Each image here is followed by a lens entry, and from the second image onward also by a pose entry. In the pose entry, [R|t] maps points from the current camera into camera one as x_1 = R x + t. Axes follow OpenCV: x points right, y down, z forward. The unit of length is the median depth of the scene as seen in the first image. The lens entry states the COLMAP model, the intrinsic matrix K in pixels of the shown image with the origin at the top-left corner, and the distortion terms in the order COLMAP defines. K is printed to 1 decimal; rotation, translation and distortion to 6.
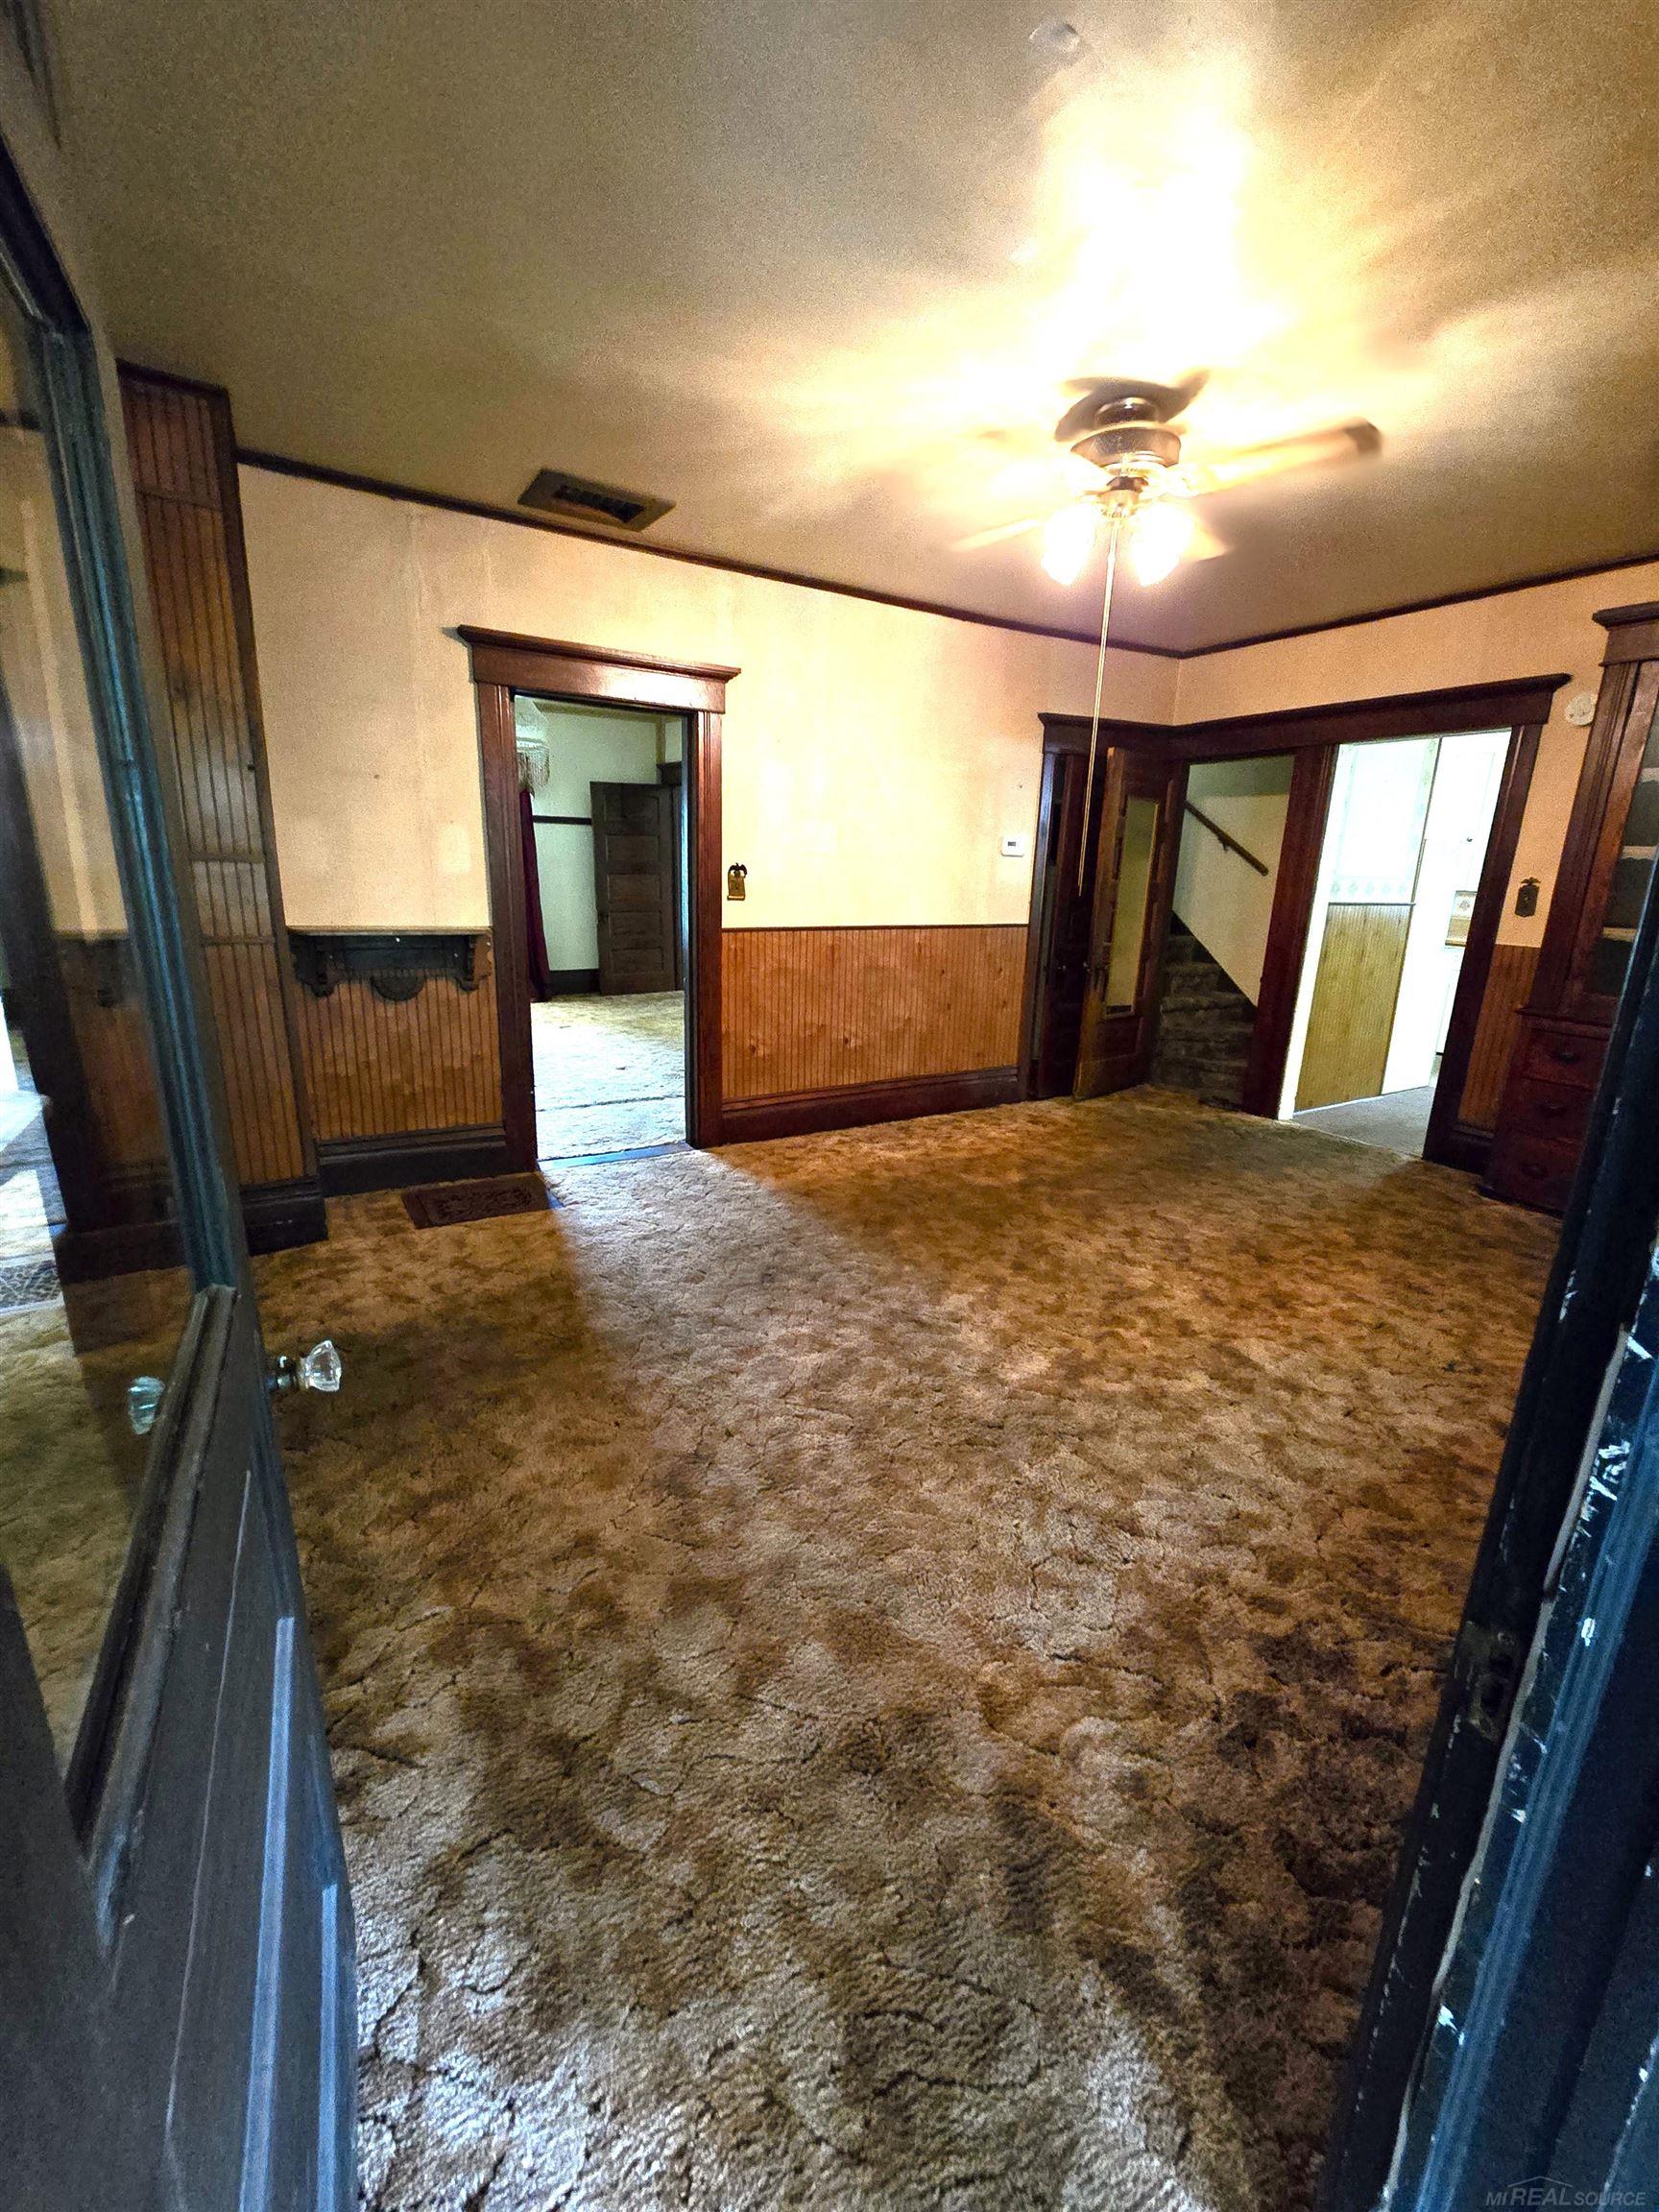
lens RADIAL K [[905.1, 0, 834.5], [0, 905.1, 1100.8], [0, 0, 1]] dist [-0.000492, -0.000040]
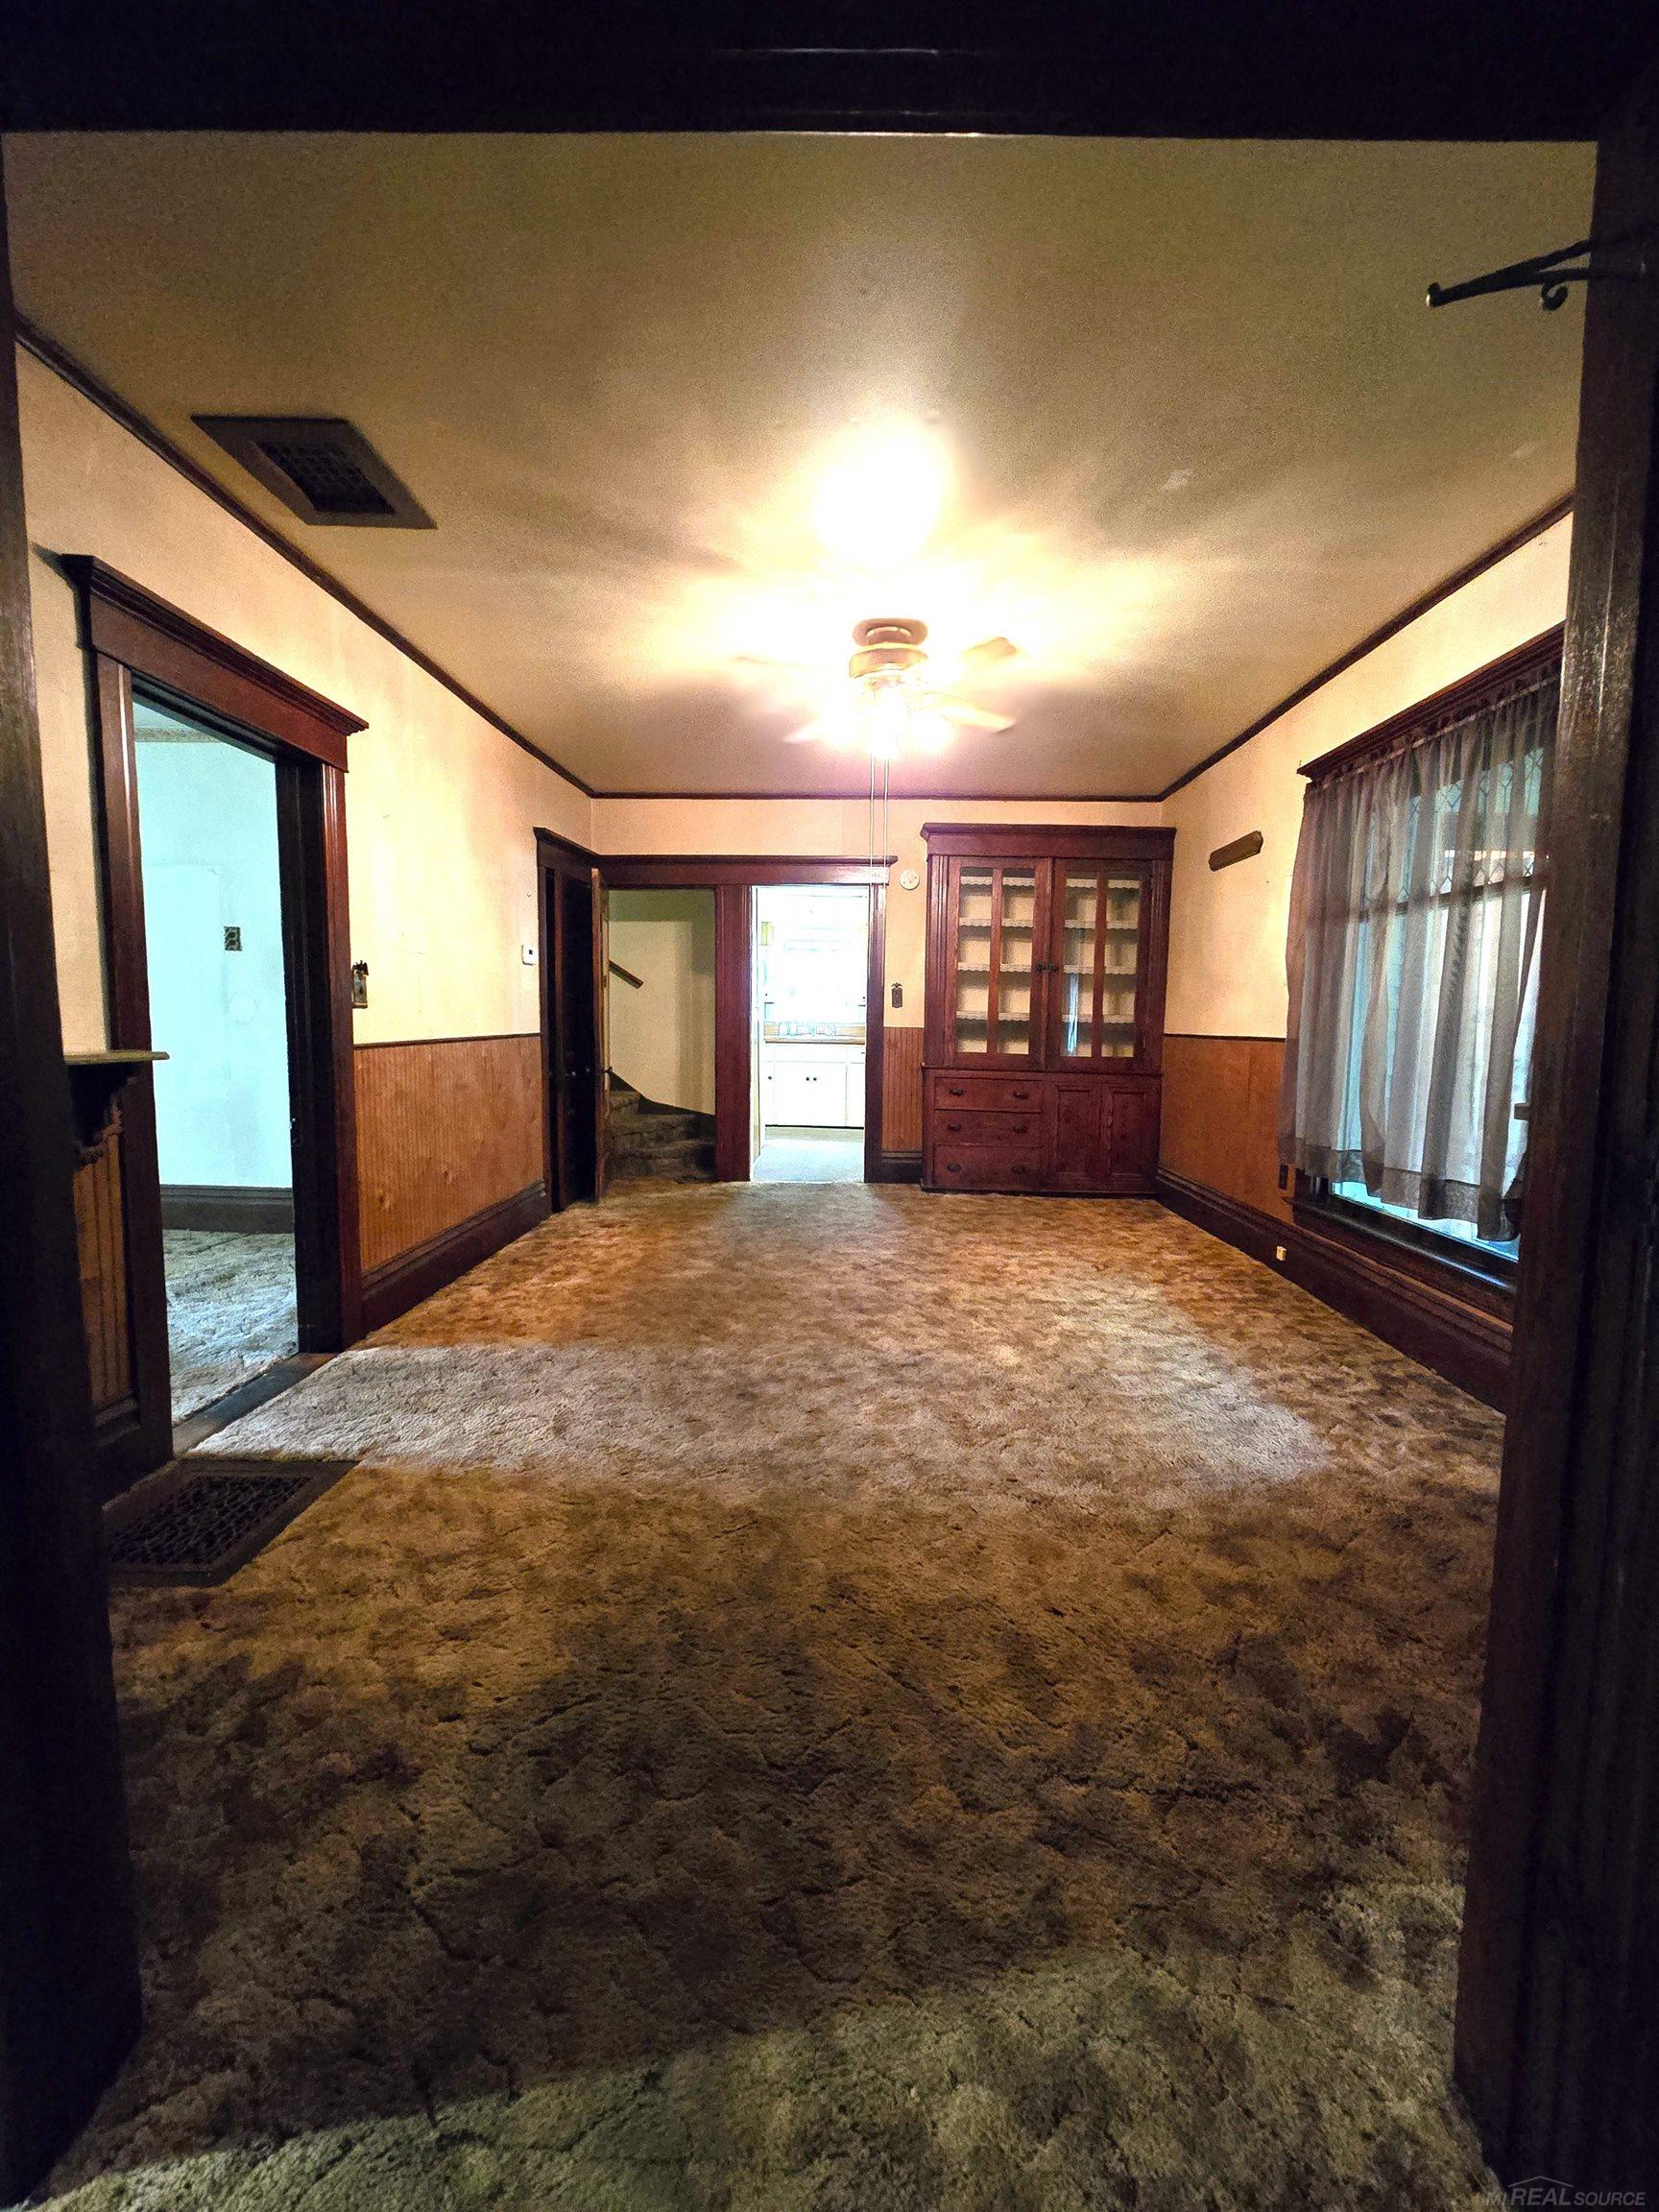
lens RADIAL K [[905.1, 0, 836.8], [0, 905.1, 1102.3], [0, 0, 1]] dist [-0.000492, -0.000040]
pose [[0.536813, -0.103820, 0.837289, -0.707302], [0.219038, 0.975522, -0.019472, -0.052367], [-0.814772, 0.193851, 0.546414, 0.348035]]
